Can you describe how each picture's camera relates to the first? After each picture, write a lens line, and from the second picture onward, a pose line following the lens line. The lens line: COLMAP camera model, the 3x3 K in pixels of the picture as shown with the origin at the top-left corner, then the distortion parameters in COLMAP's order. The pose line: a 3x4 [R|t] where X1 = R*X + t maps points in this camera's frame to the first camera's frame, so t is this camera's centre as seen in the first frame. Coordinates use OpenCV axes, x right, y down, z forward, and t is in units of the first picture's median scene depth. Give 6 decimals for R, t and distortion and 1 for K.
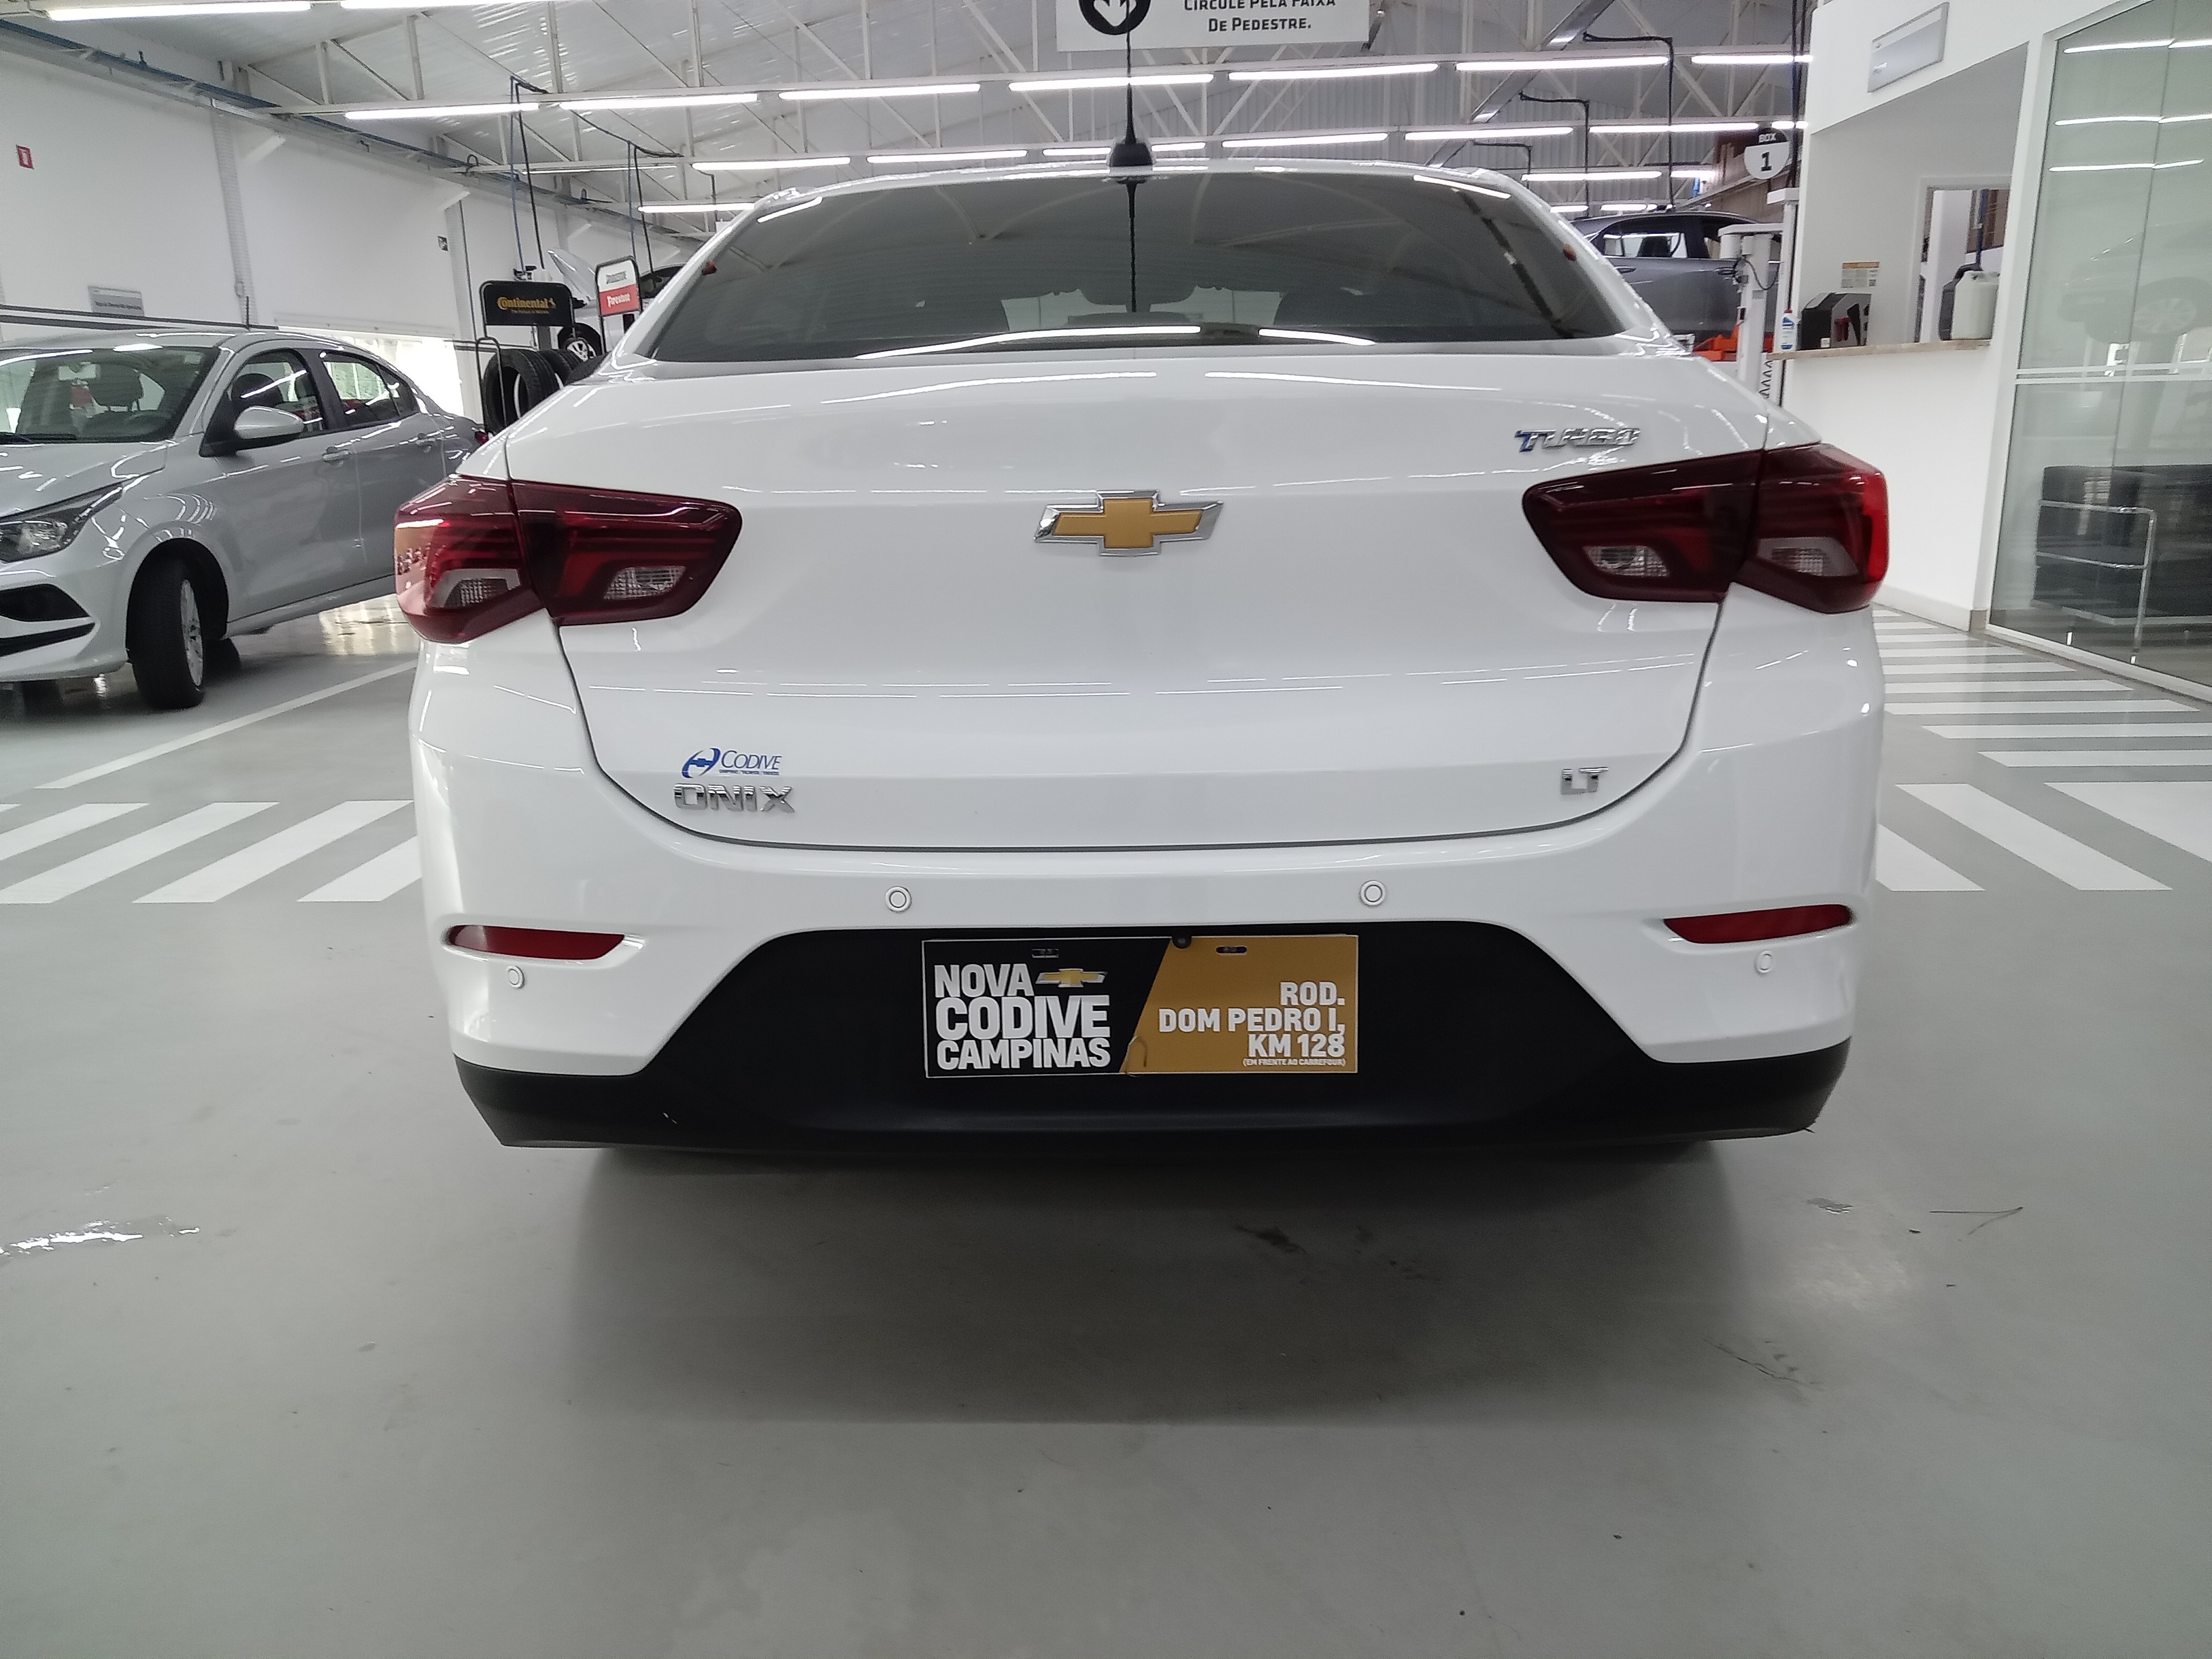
lens RADIAL K [[1622.9, 0, 1086.8], [0, 1622.9, 841.1], [0, 0, 1]] dist [-0.018321, 0.001702]
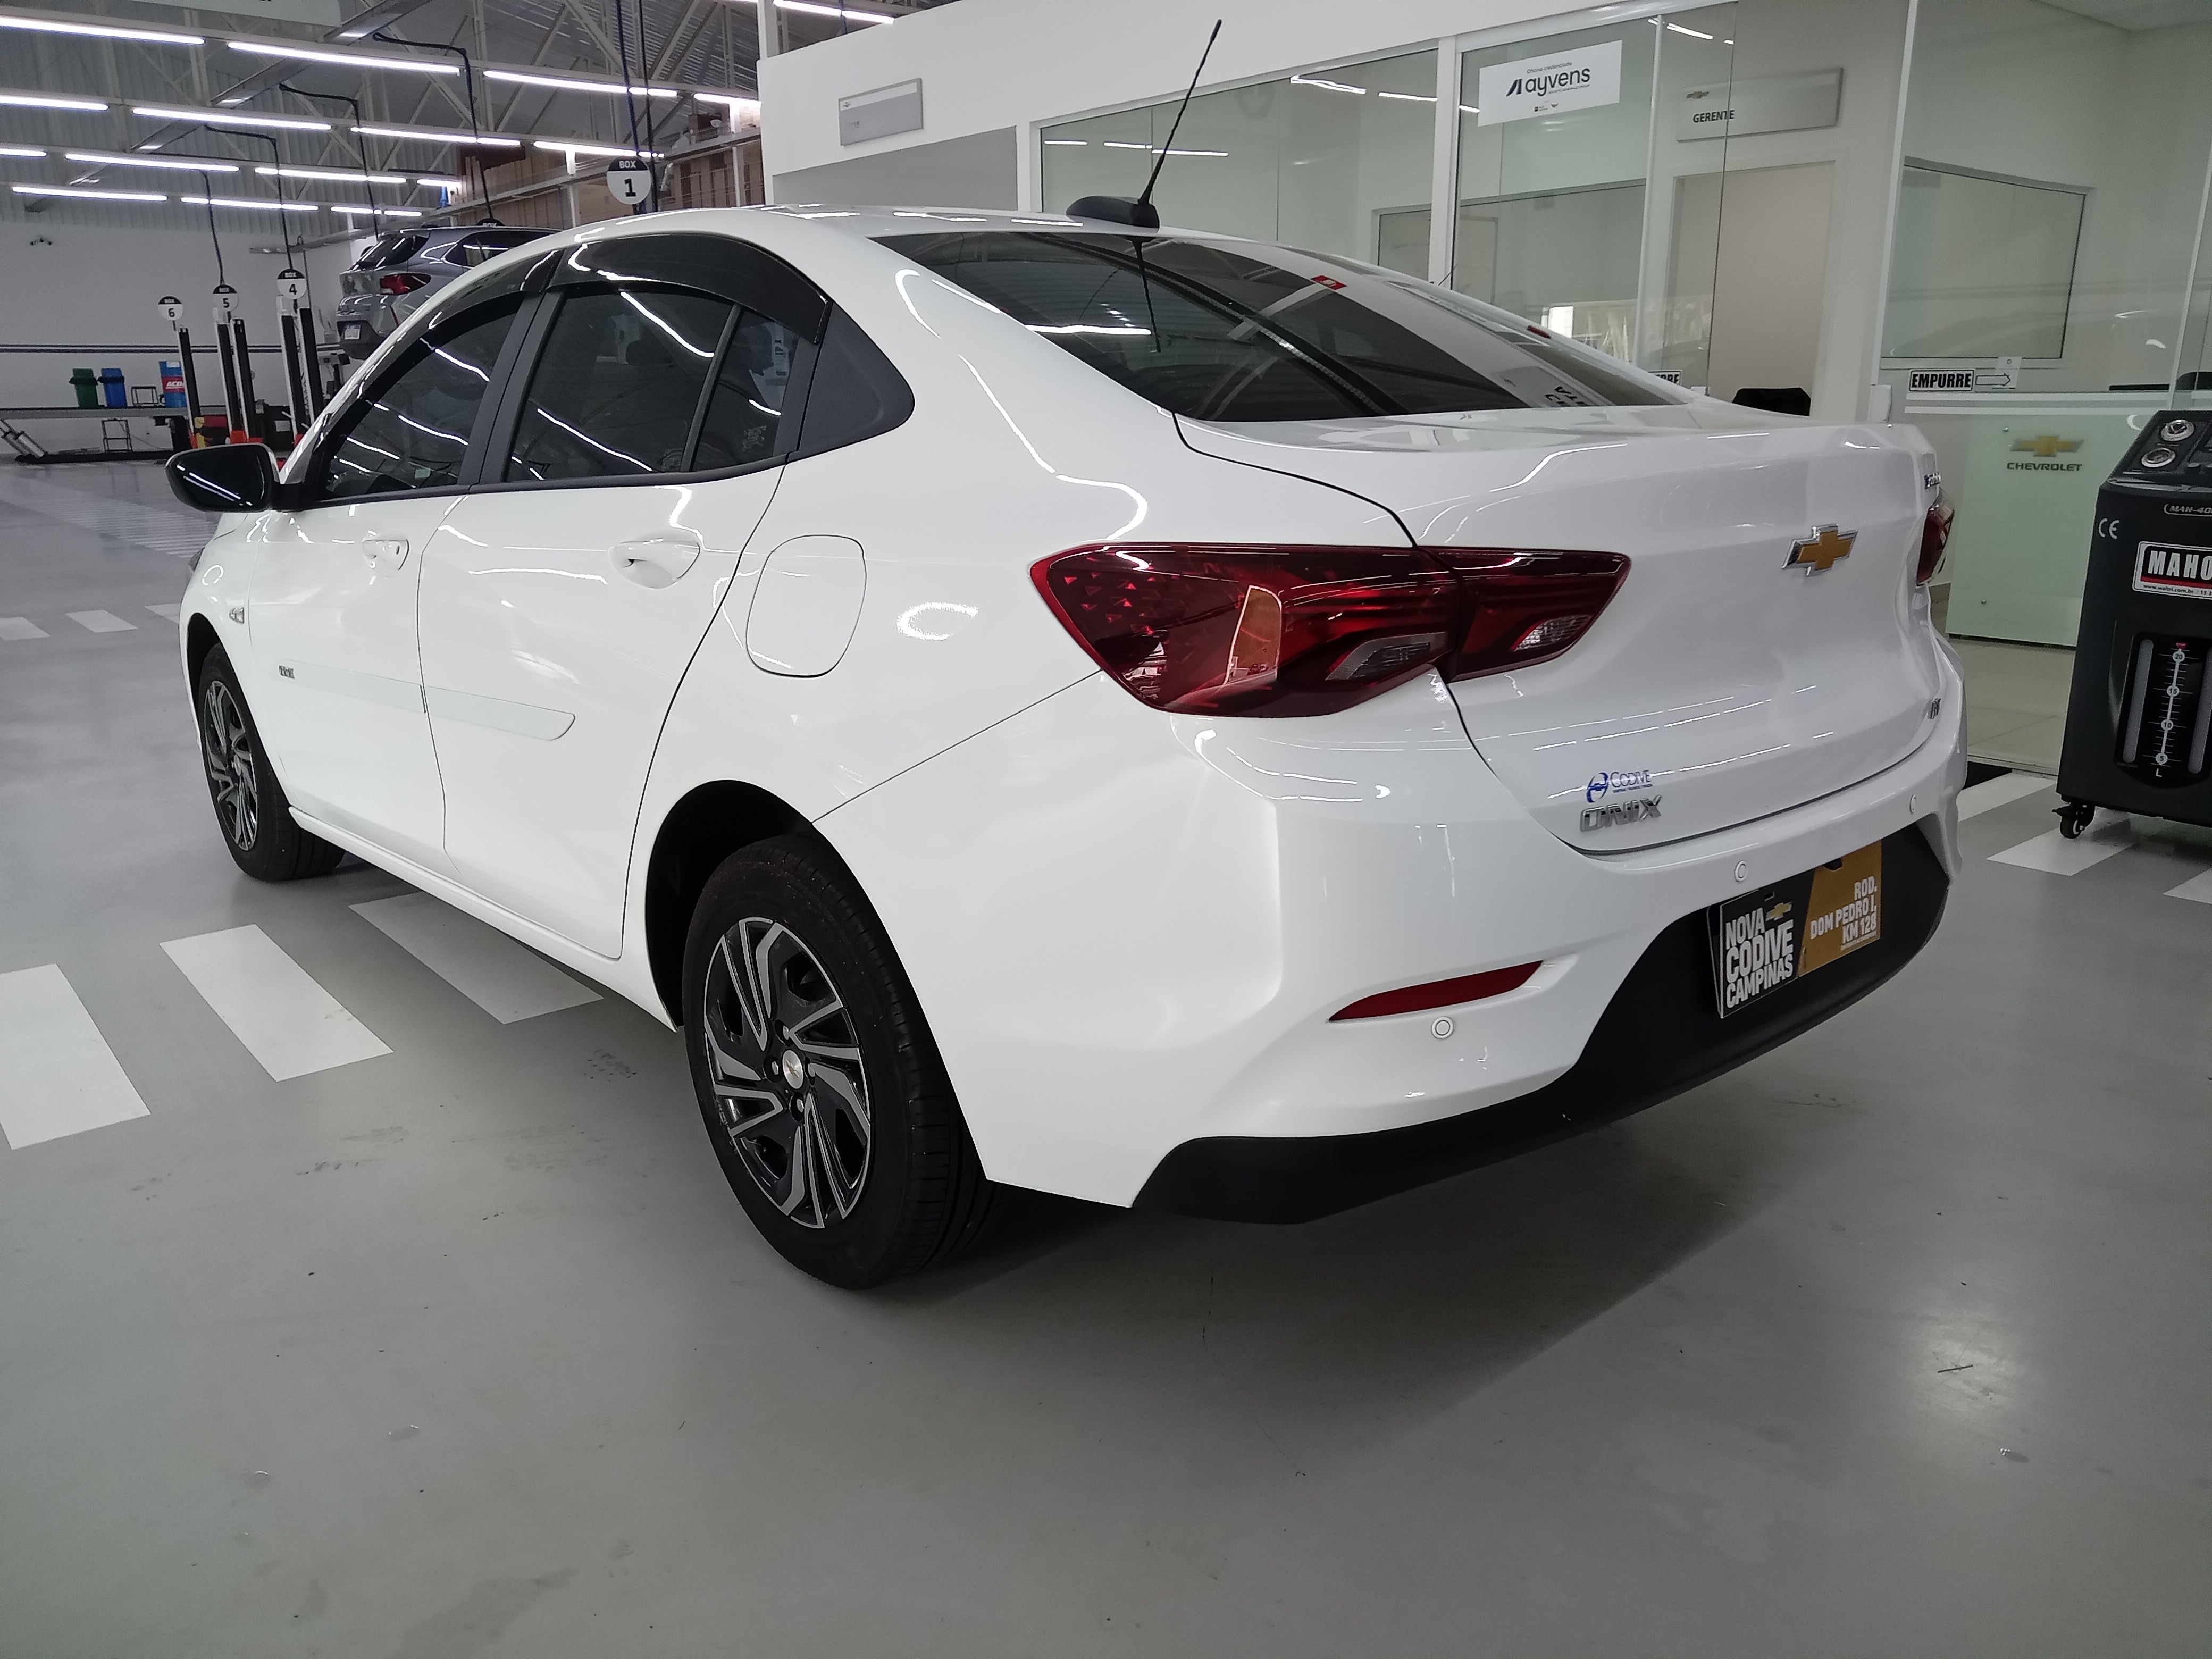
lens RADIAL K [[1608.7, 0, 1106.0], [0, 1608.7, 829.5], [0, 0, 1]] dist [-0.007006, 0.005263]
pose [[0.738492, -0.163816, 0.654060, -0.755871], [0.170463, 0.983886, 0.053956, -0.085078], [-0.652359, 0.071647, 0.754516, 0.246038]]
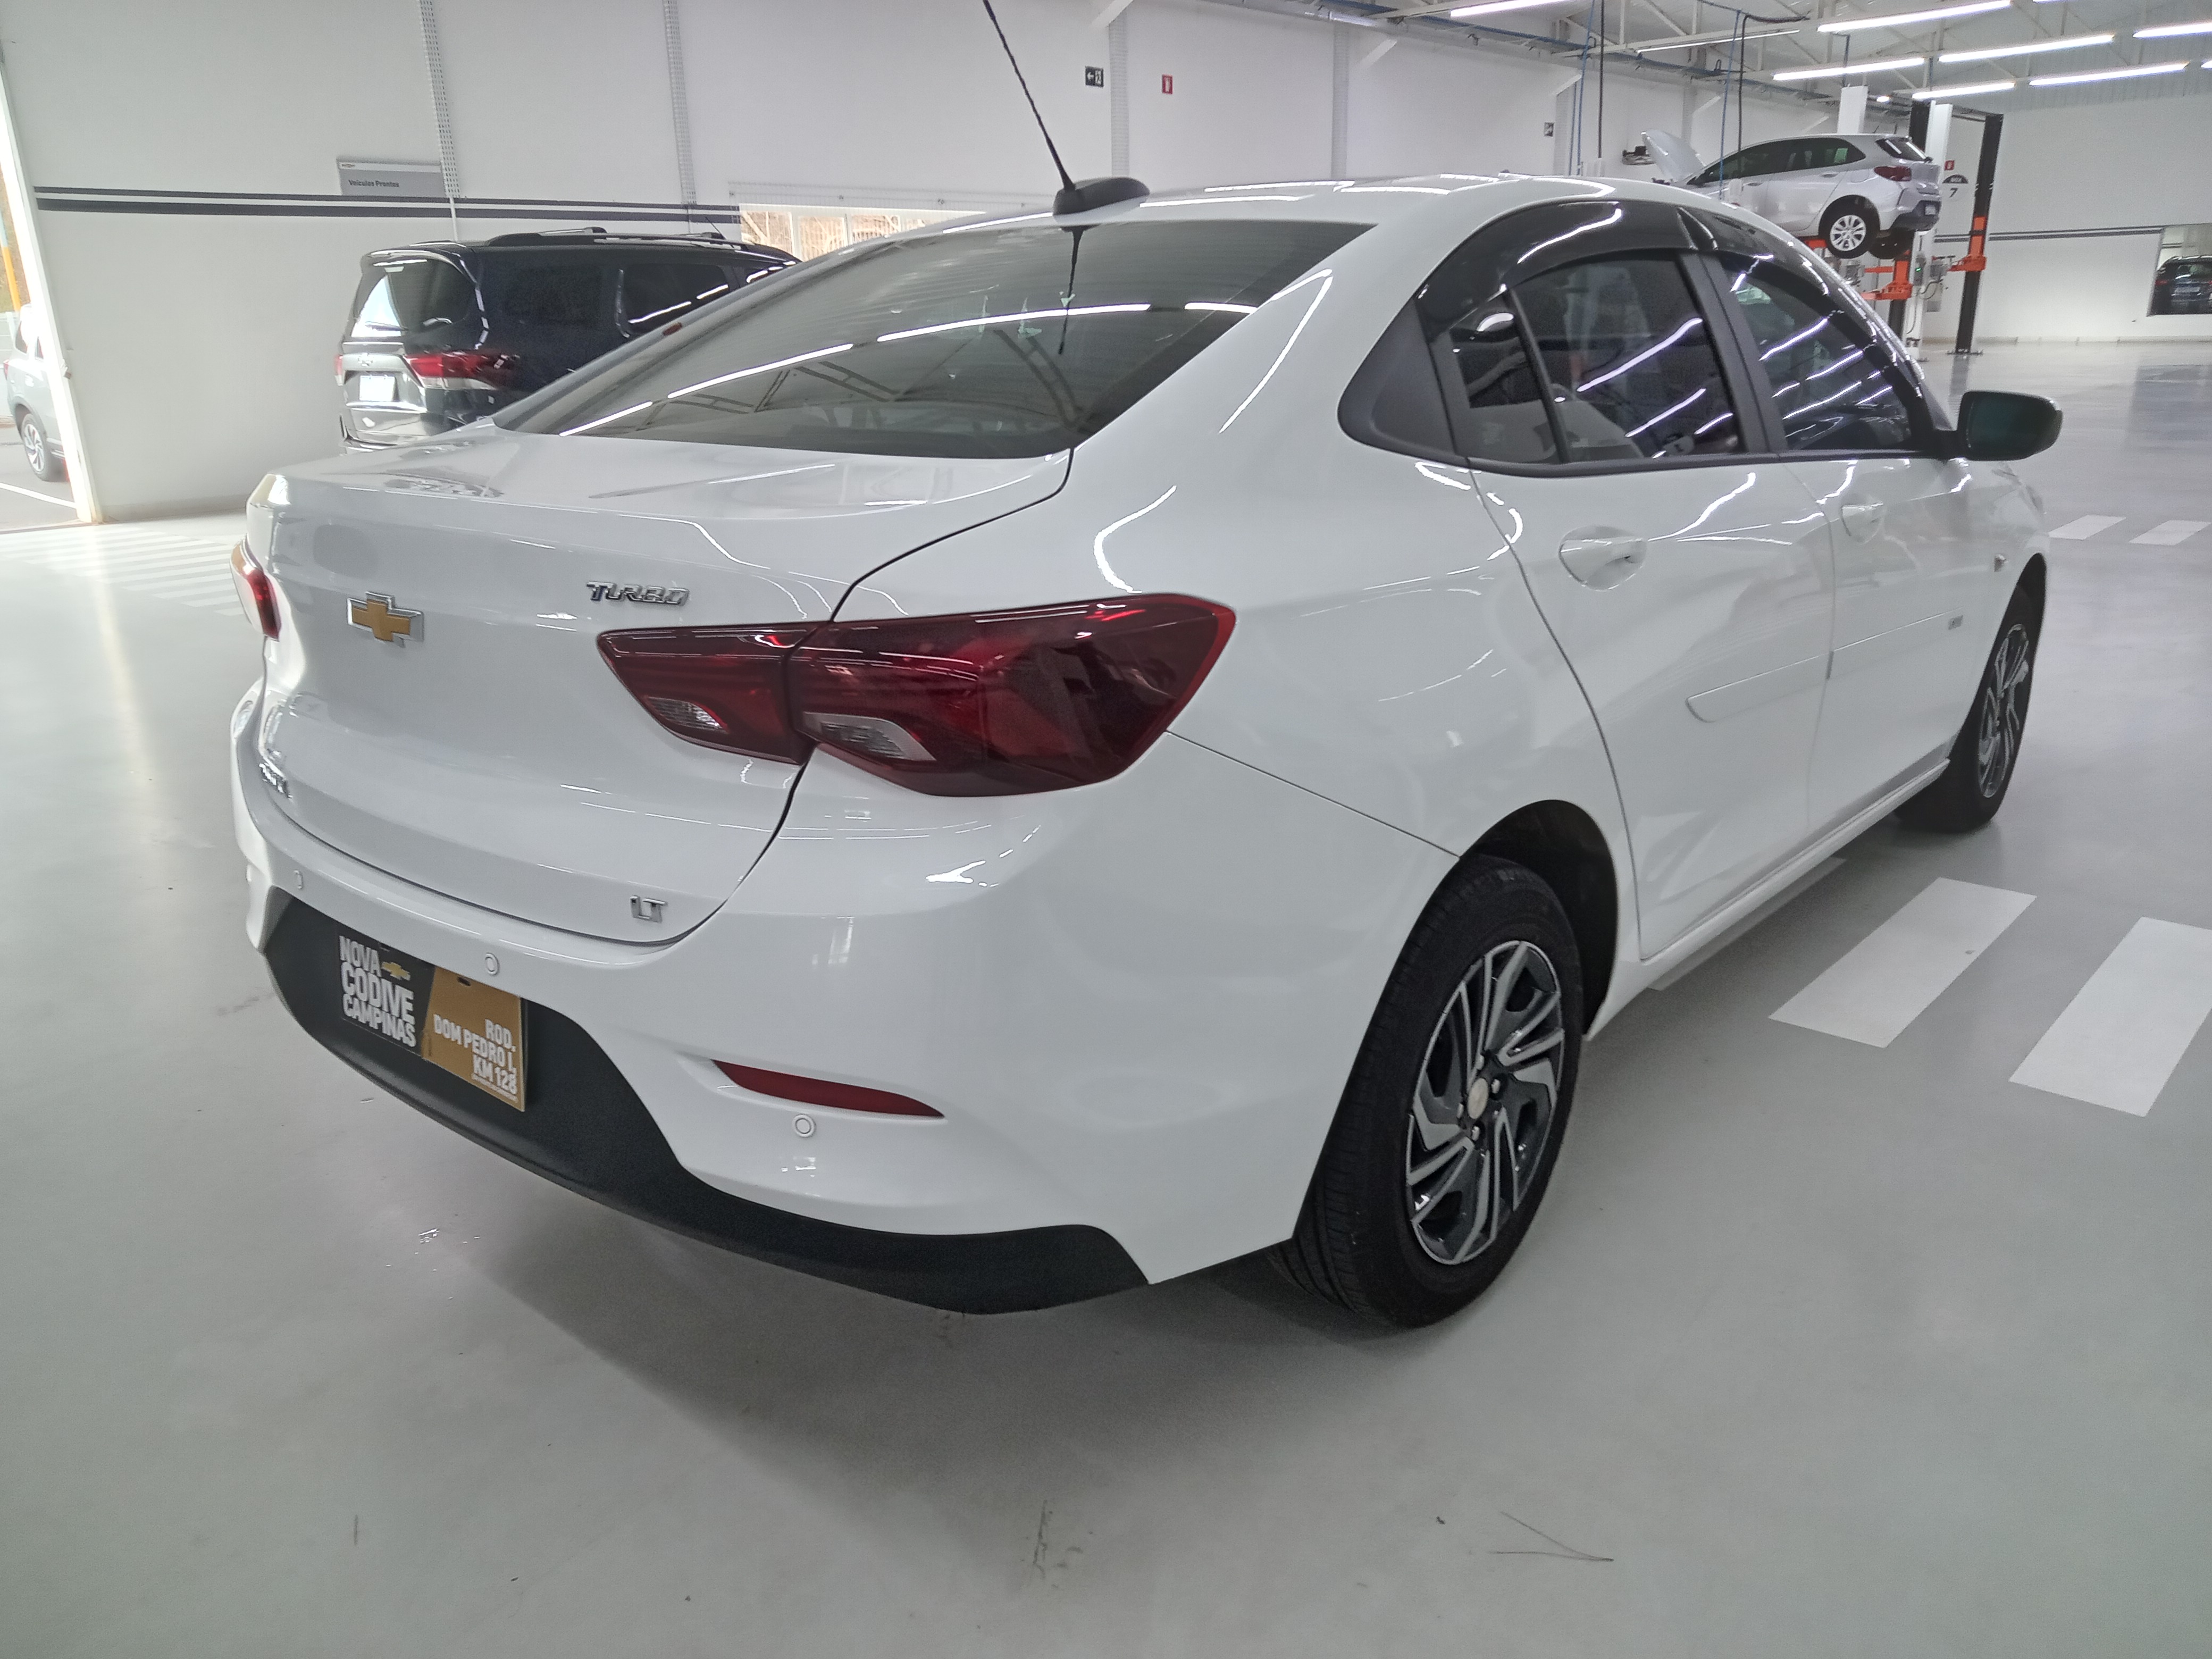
lens RADIAL K [[1608.7, 0, 1106.0], [0, 1608.7, 829.5], [0, 0, 1]] dist [-0.007006, 0.005263]
pose [[0.788931, 0.197065, -0.582025, 0.710783], [-0.157193, 0.980388, 0.118870, -0.162876], [0.594035, -0.002290, 0.804436, 0.201973]]
